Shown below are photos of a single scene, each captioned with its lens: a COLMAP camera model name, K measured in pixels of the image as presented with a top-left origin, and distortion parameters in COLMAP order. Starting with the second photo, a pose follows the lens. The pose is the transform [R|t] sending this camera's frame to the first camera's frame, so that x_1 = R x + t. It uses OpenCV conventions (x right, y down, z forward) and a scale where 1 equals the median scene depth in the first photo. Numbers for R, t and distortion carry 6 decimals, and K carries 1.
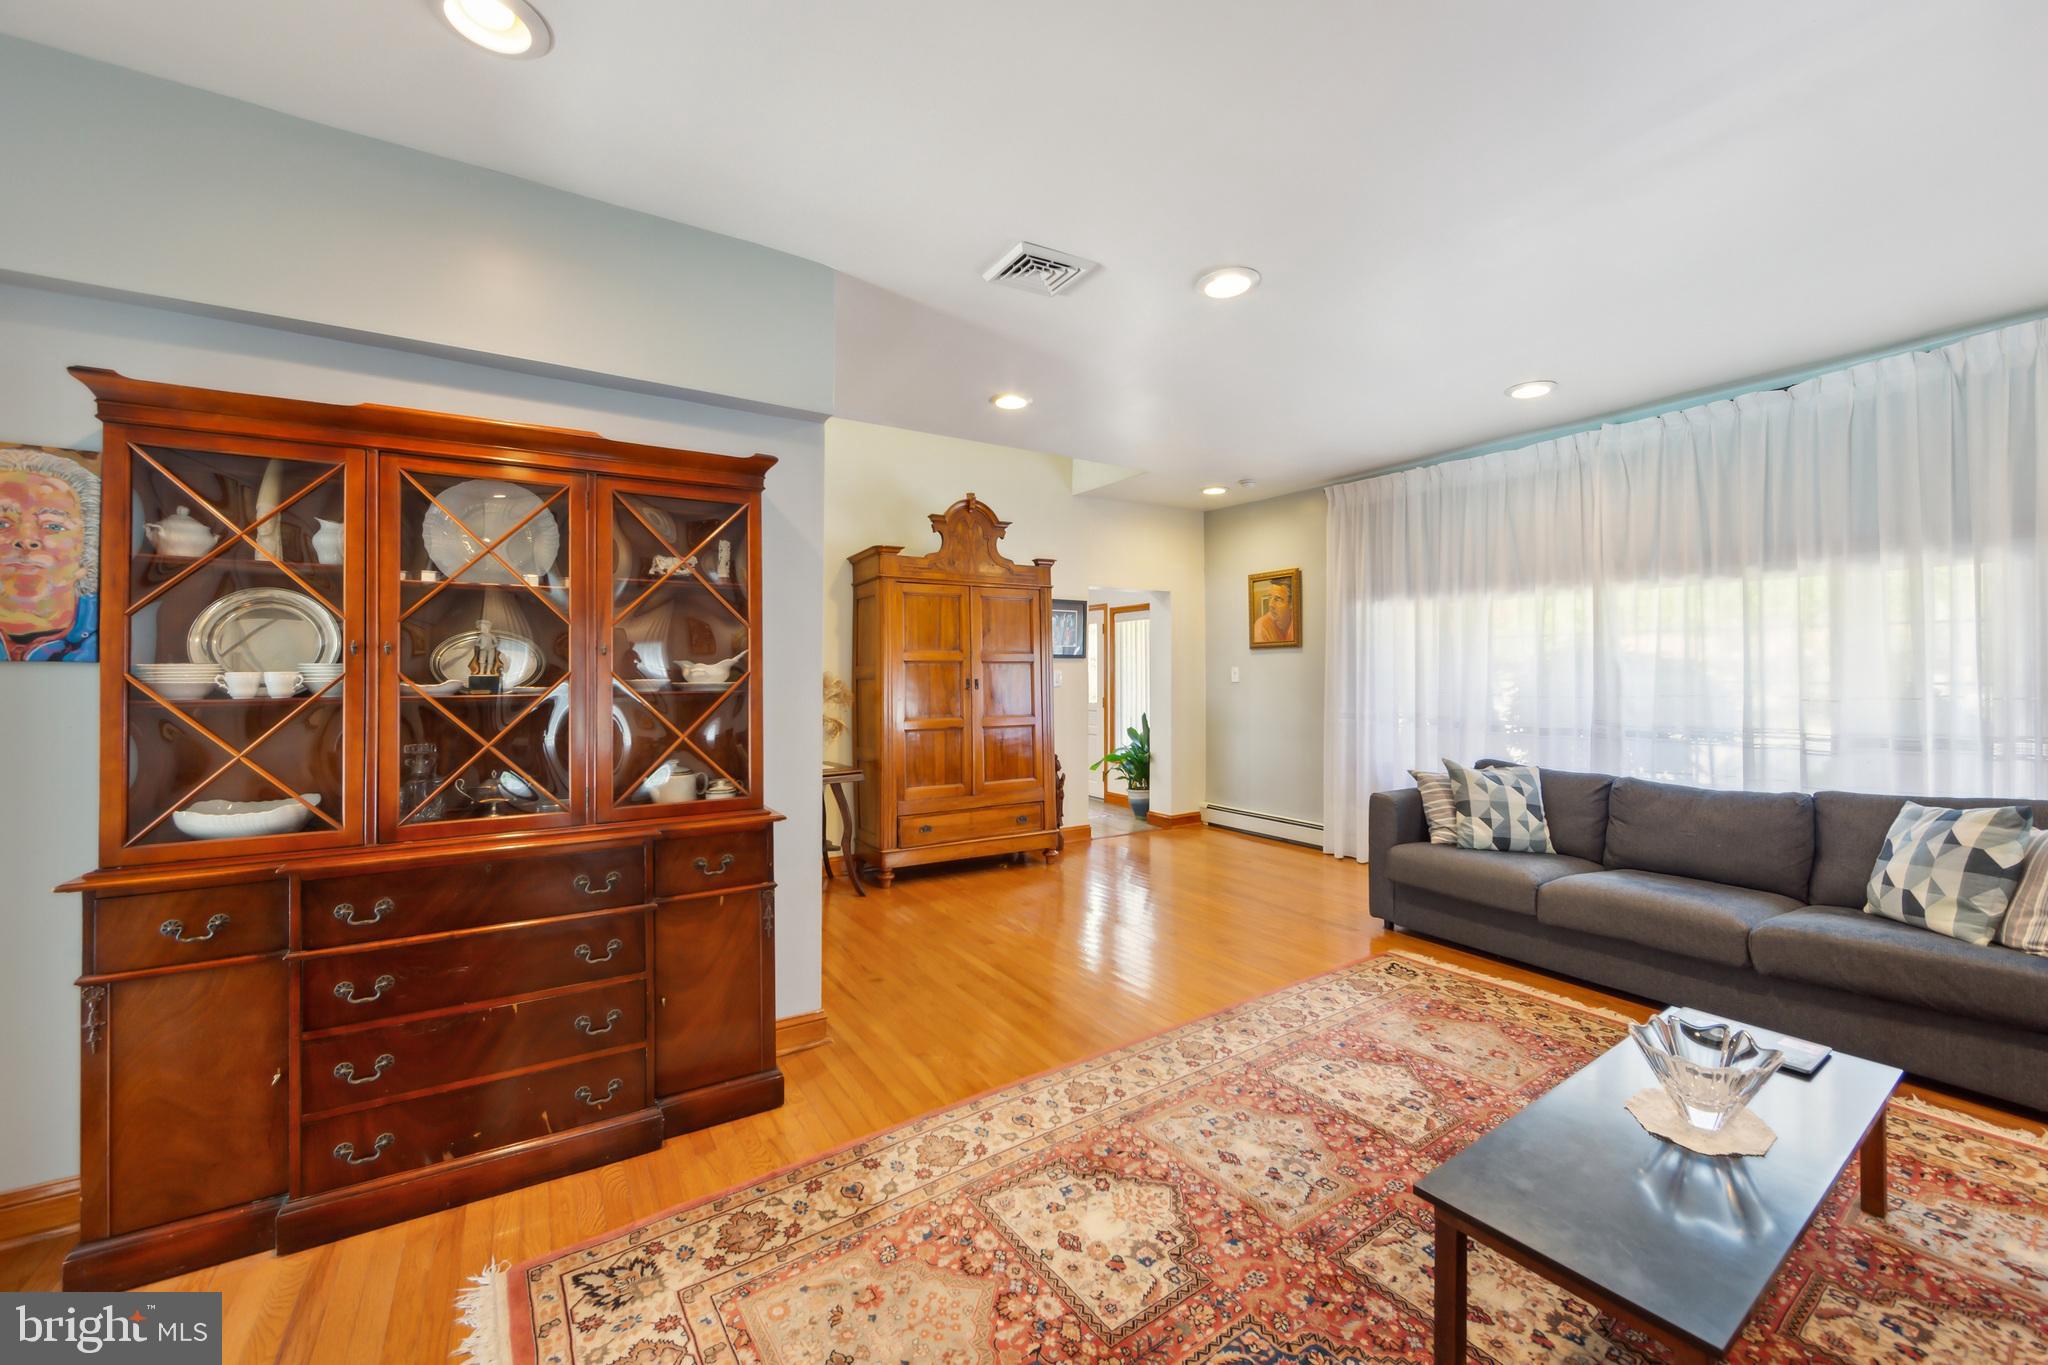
lens RADIAL K [[808.5, 0, 1020.6], [0, 808.5, 662.3], [0, 0, 1]] dist [0.000723, -0.002024]
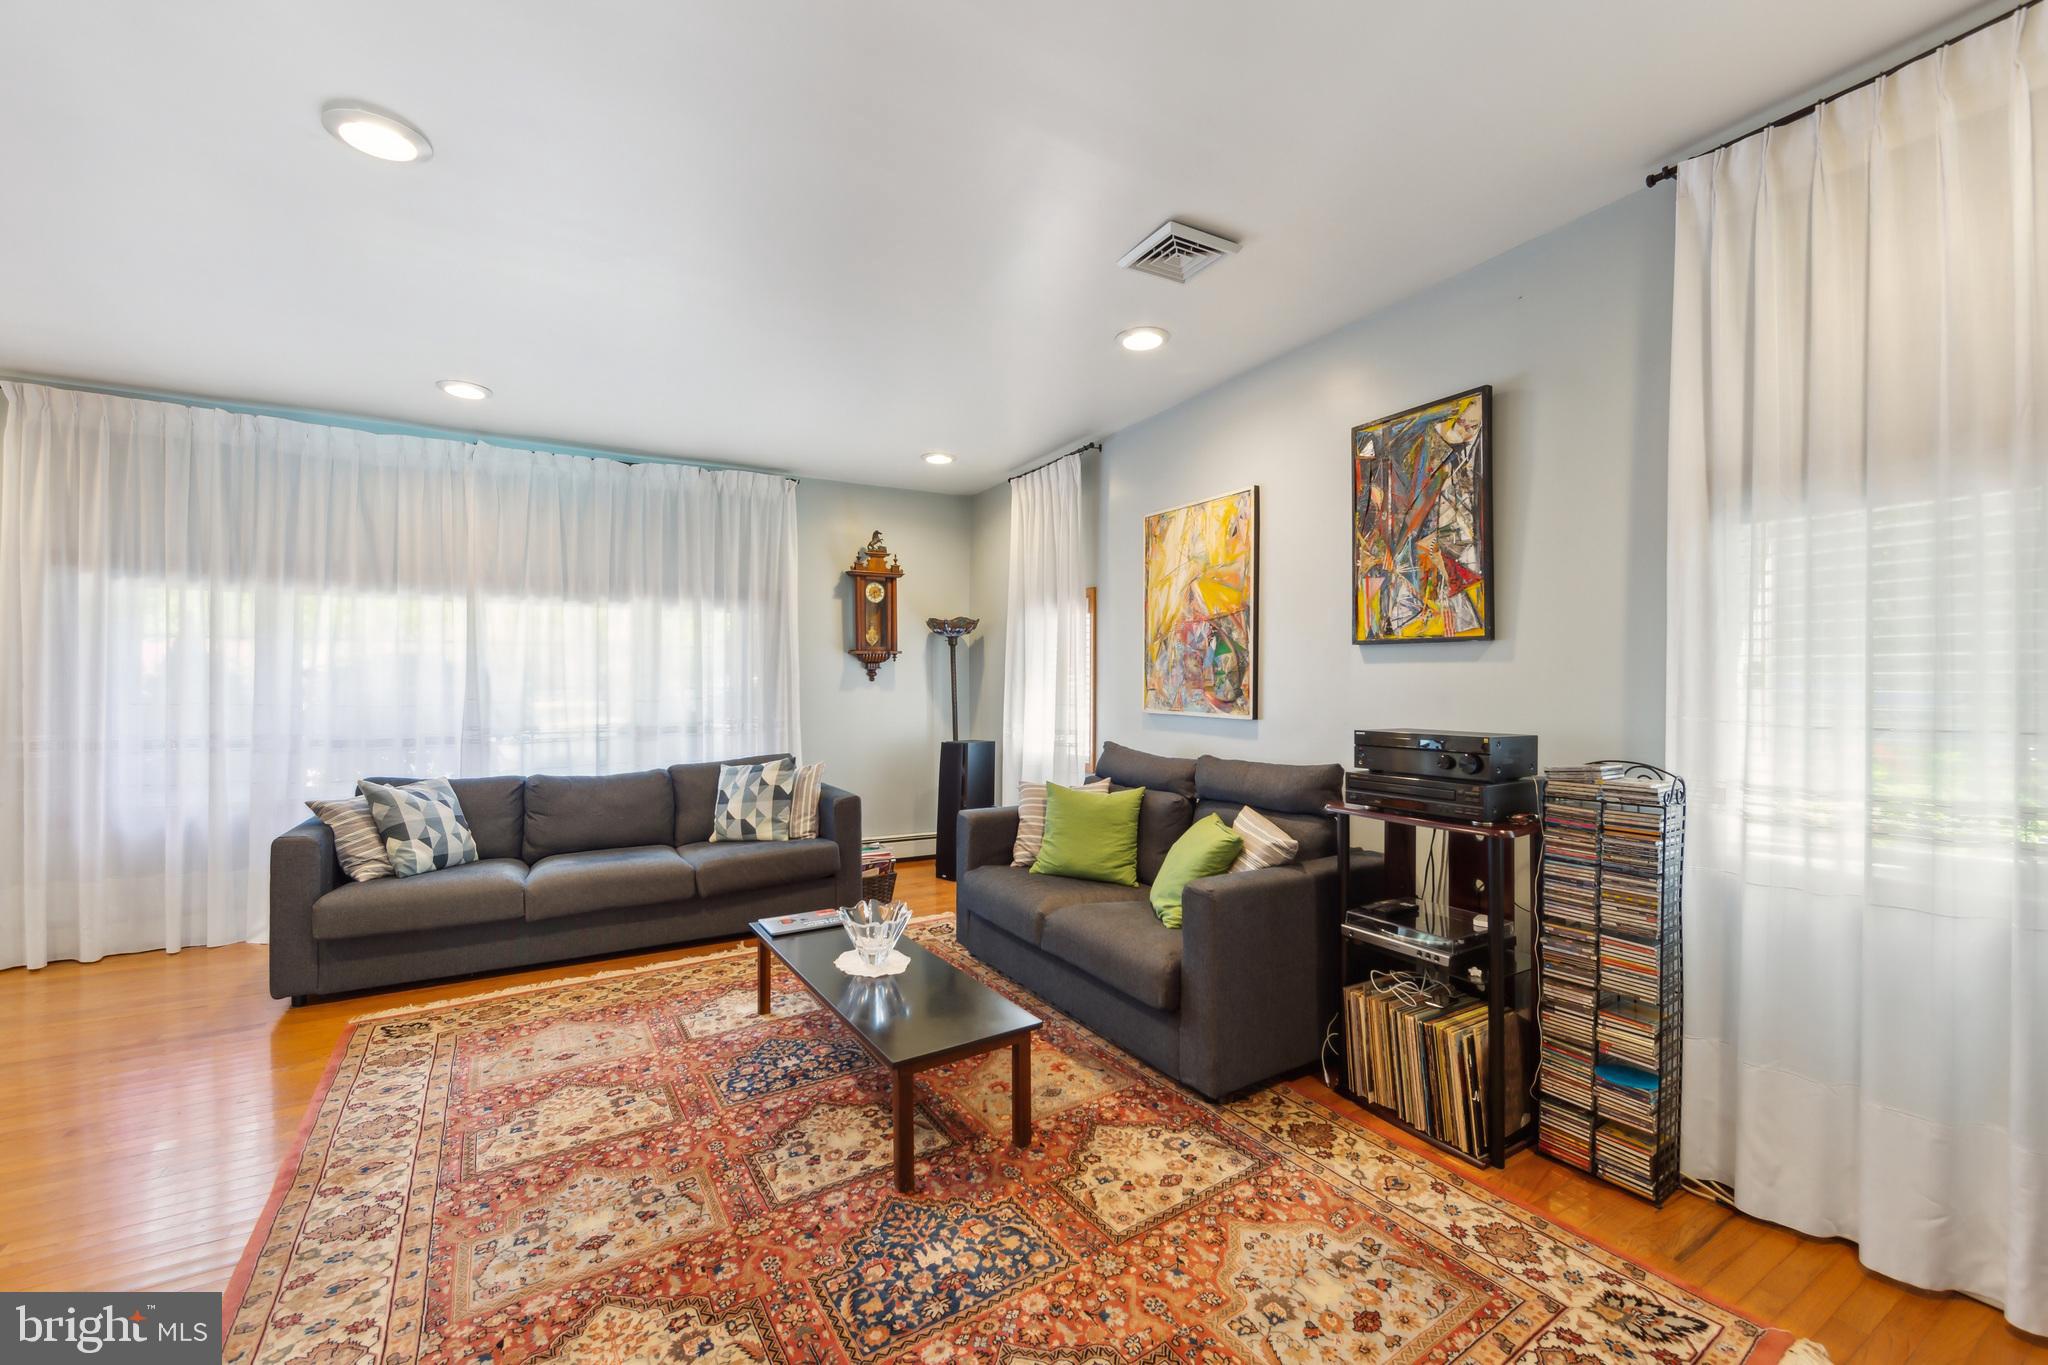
lens RADIAL K [[808.5, 0, 1028.4], [0, 808.5, 684.5], [0, 0, 1]] dist [0.000723, -0.002024]
pose [[0.026724, -0.003388, 0.999637, -0.439956], [-0.013792, 0.999898, 0.003757, 0.006227], [-0.999548, -0.013887, 0.026675, 0.391199]]
